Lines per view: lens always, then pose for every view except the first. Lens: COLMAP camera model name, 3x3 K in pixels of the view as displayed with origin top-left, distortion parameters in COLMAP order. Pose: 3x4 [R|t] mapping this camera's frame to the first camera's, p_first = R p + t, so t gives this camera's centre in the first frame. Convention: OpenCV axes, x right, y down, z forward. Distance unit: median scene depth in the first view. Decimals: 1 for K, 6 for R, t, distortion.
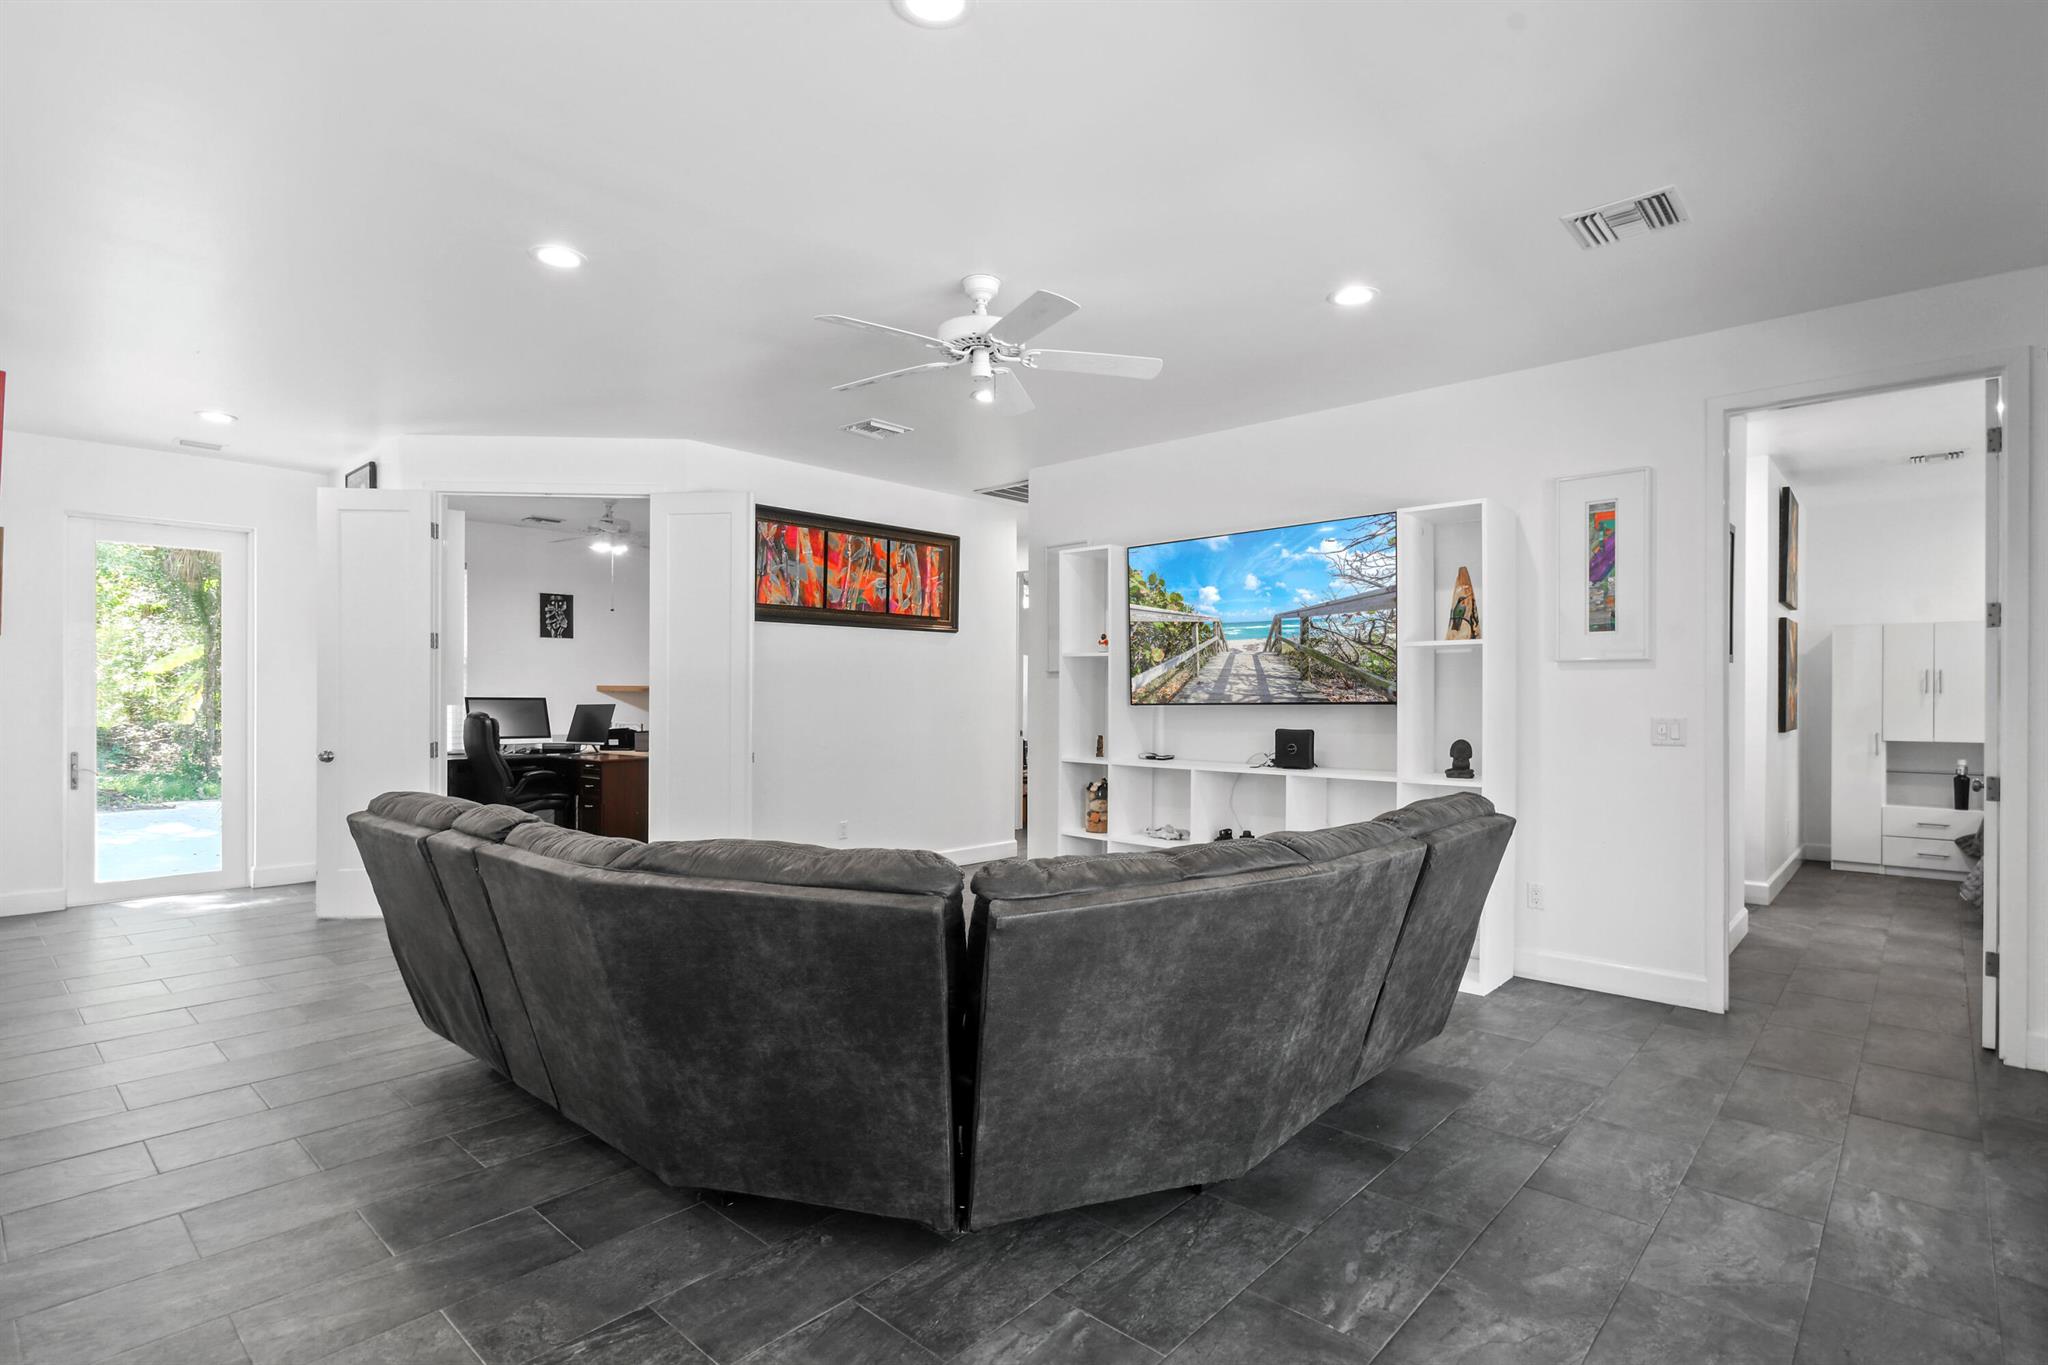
lens RADIAL K [[1015.4, 0, 998.0], [0, 1015.4, 687.5], [0, 0, 1]] dist [0.036681, -0.000301]
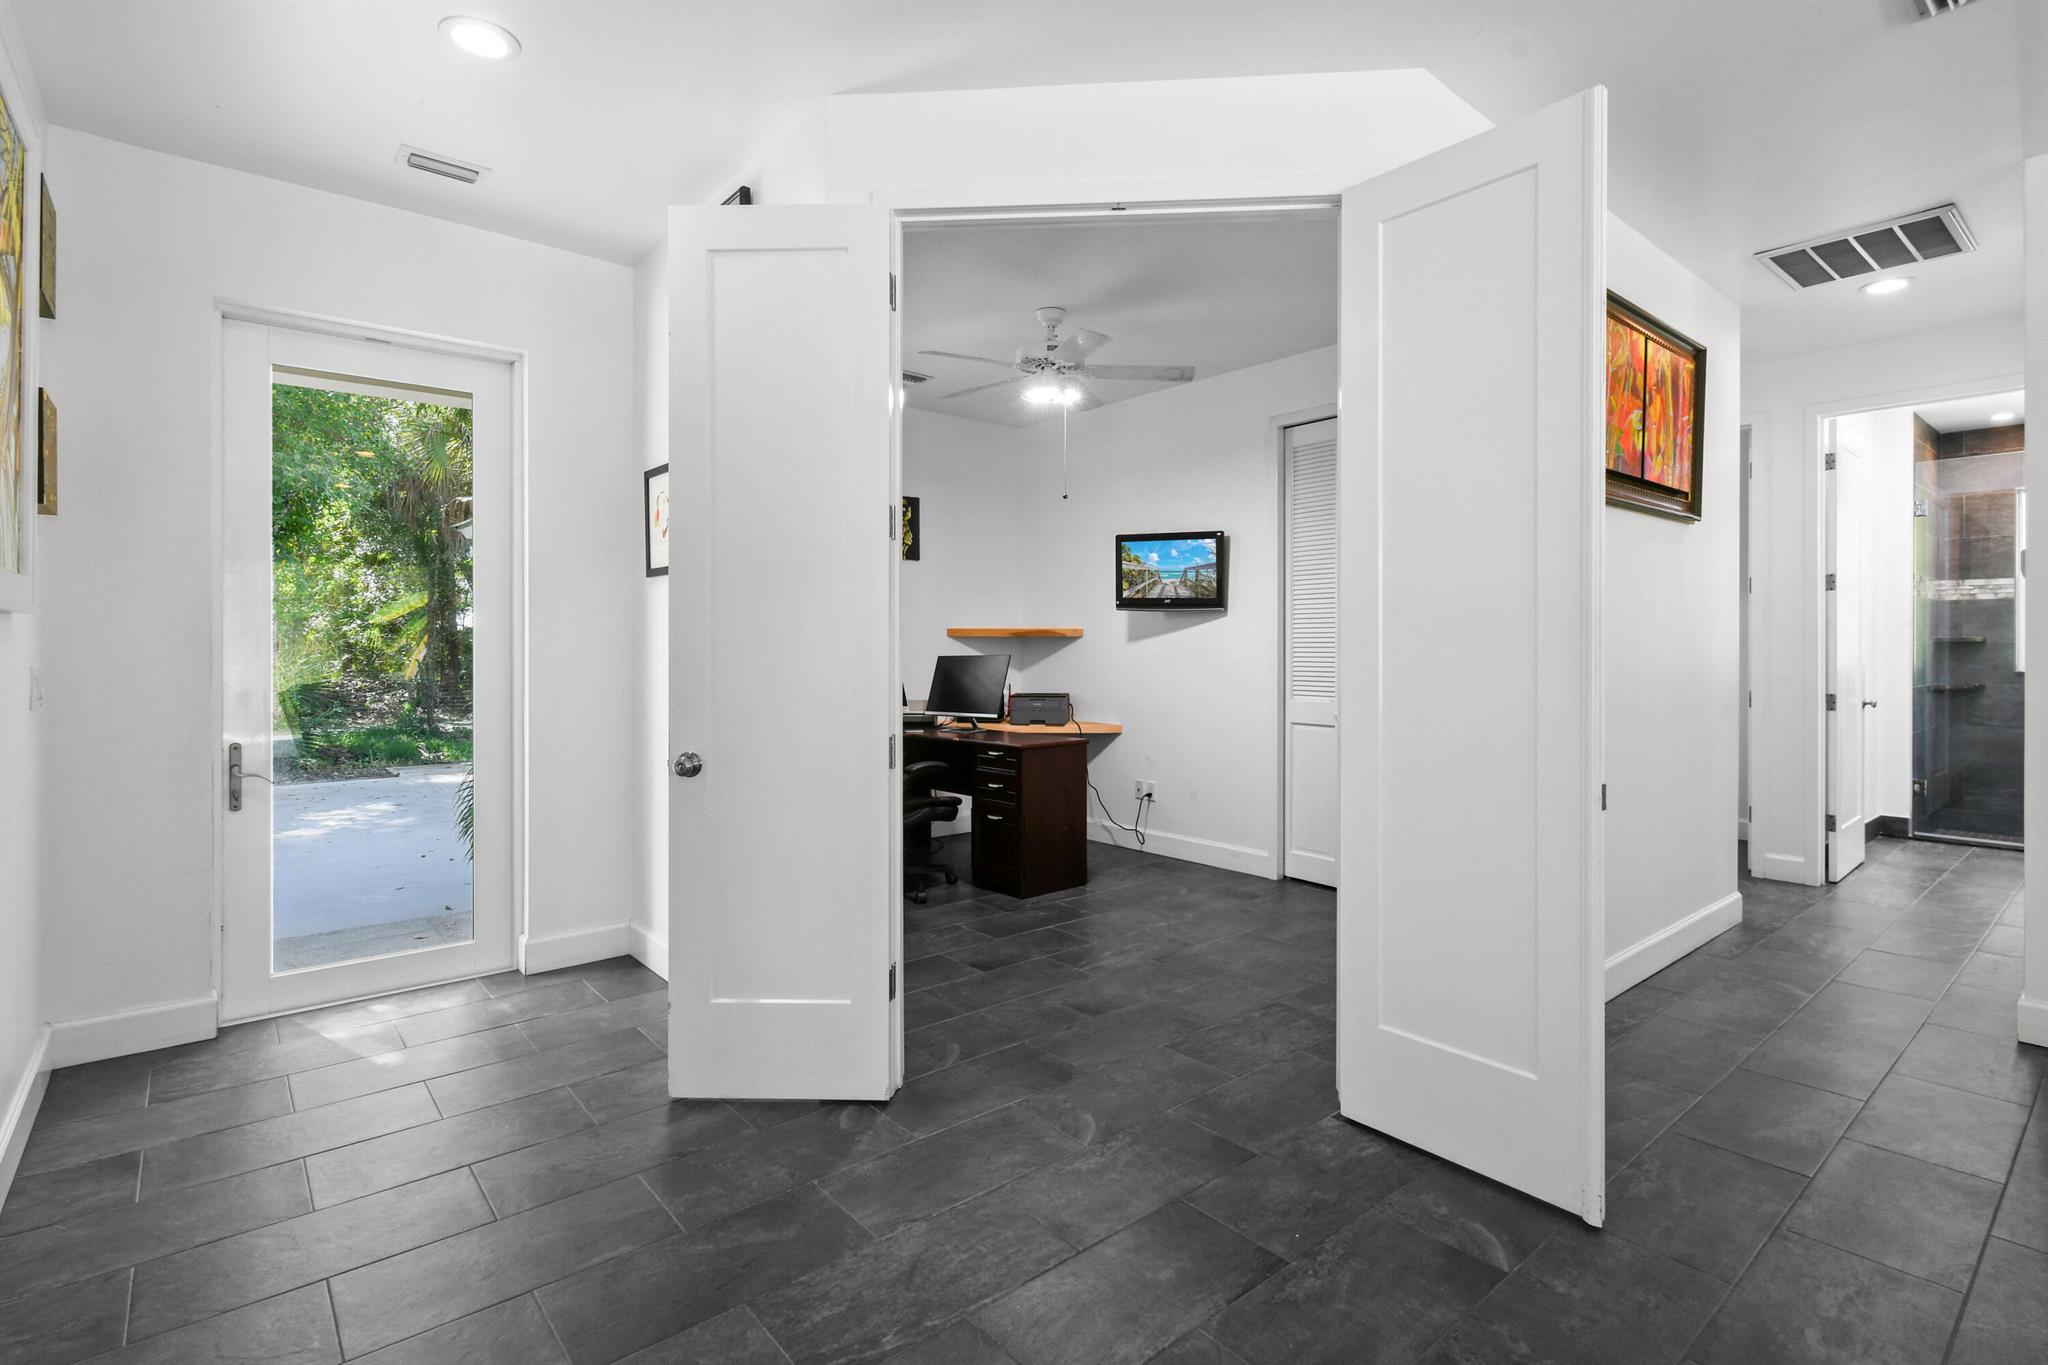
lens RADIAL K [[968.1, 0, 1018.5], [0, 968.1, 646.1], [0, 0, 1]] dist [0.018634, -0.009130]
pose [[0.994680, -0.002442, -0.102986, -0.374796], [0.003024, 0.999980, 0.005493, 0.008727], [0.102970, -0.005775, 0.994668, 0.472863]]
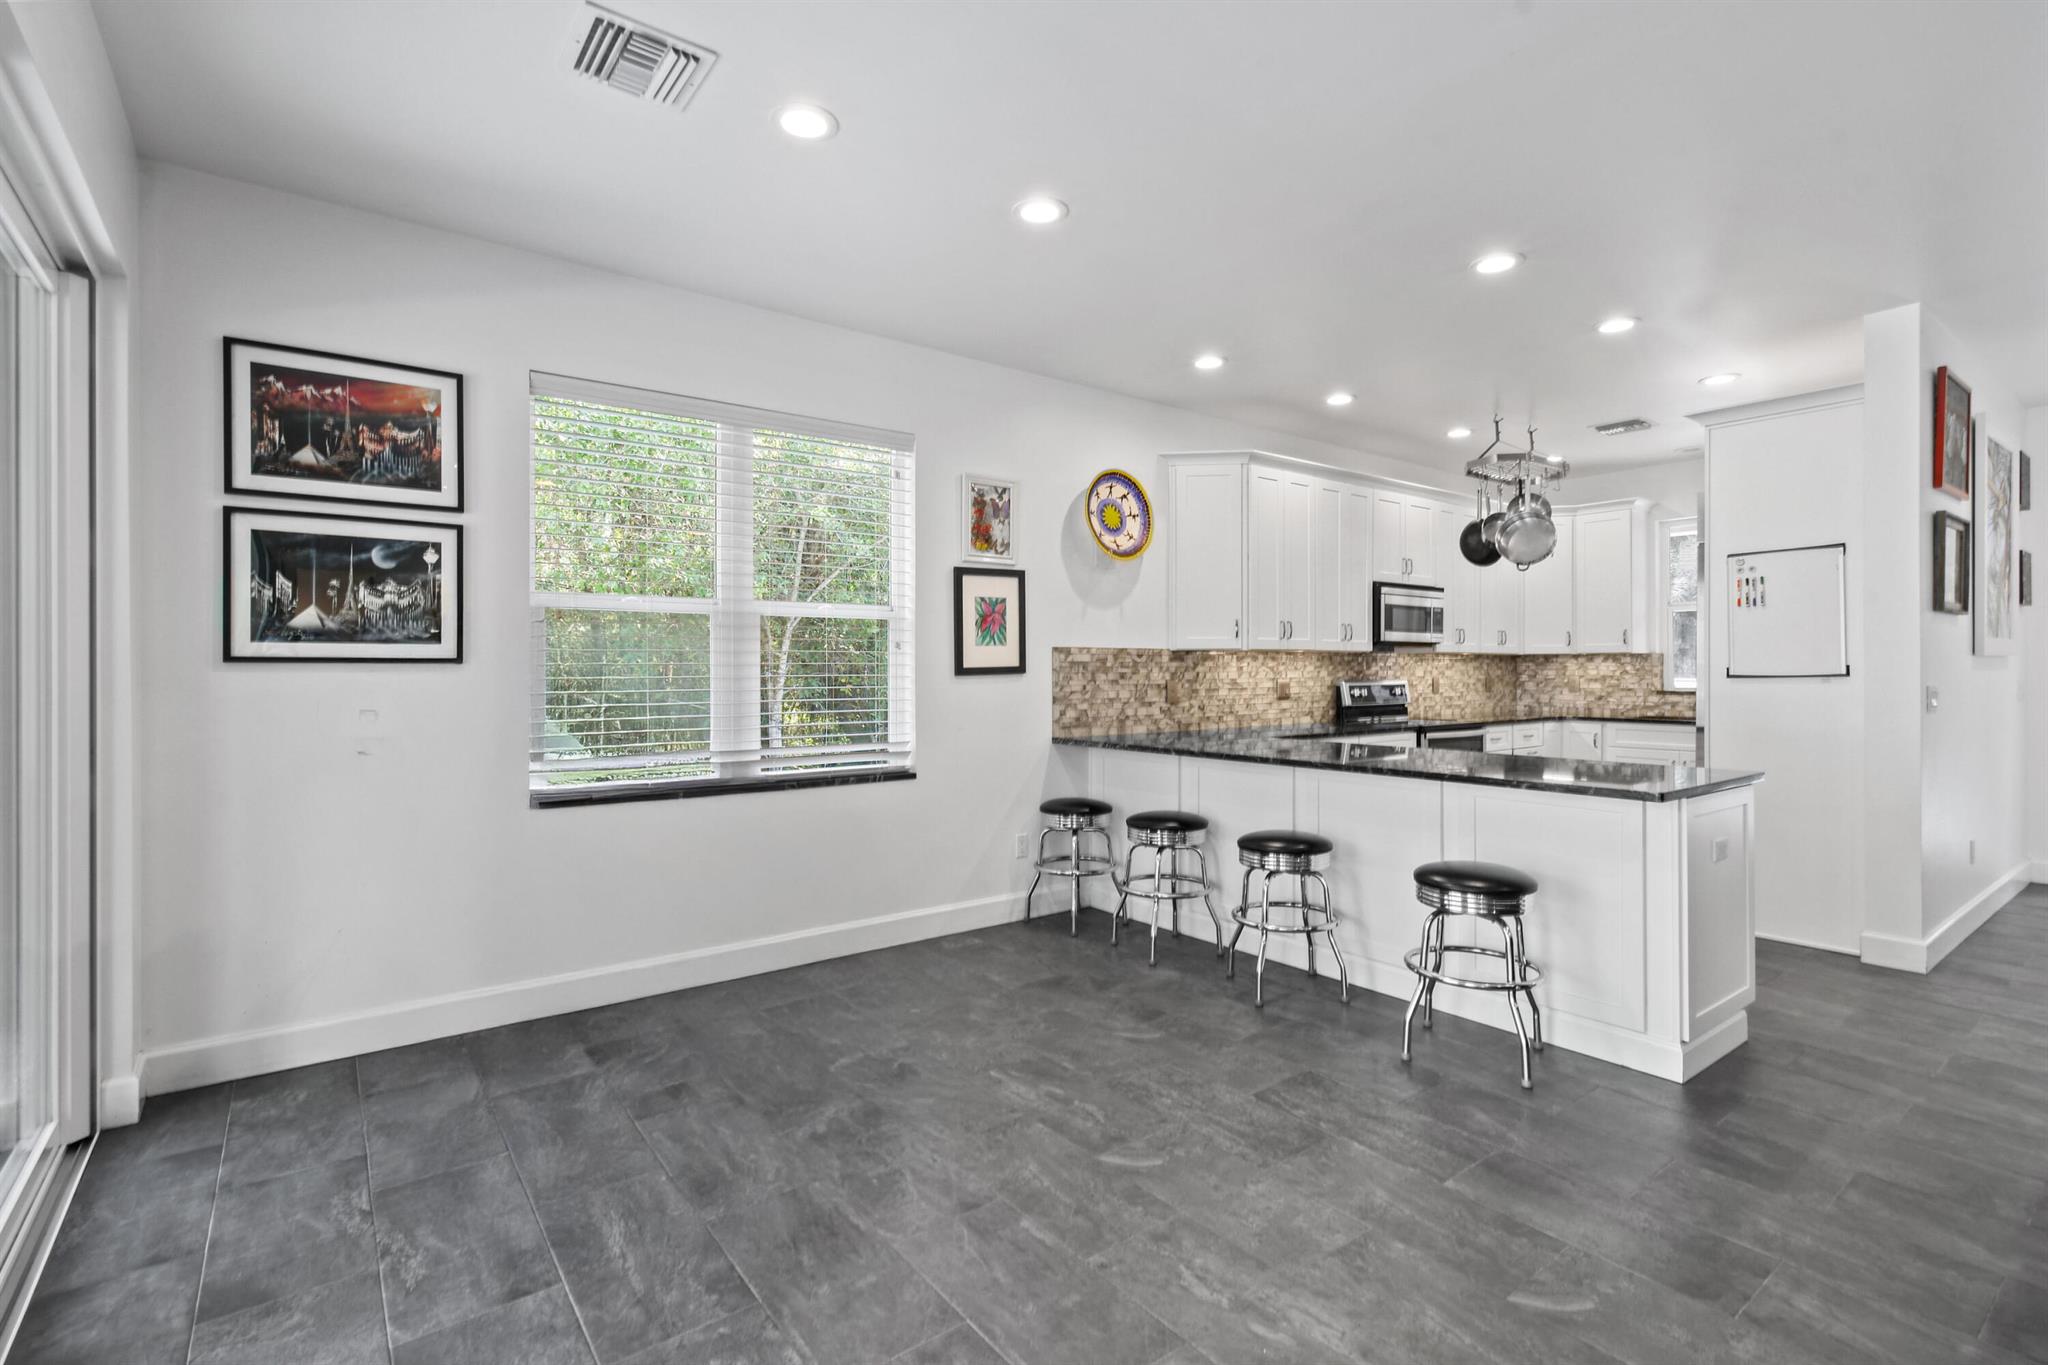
lens RADIAL K [[950.4, 0, 1041.4], [0, 950.4, 664.3], [0, 0, 1]] dist [0.002711, -0.000145]
pose [[-0.143177, -0.007763, -0.989667, 0.092042], [0.006896, 0.999937, -0.008842, 0.006012], [0.989673, -0.008090, -0.143115, 0.129457]]
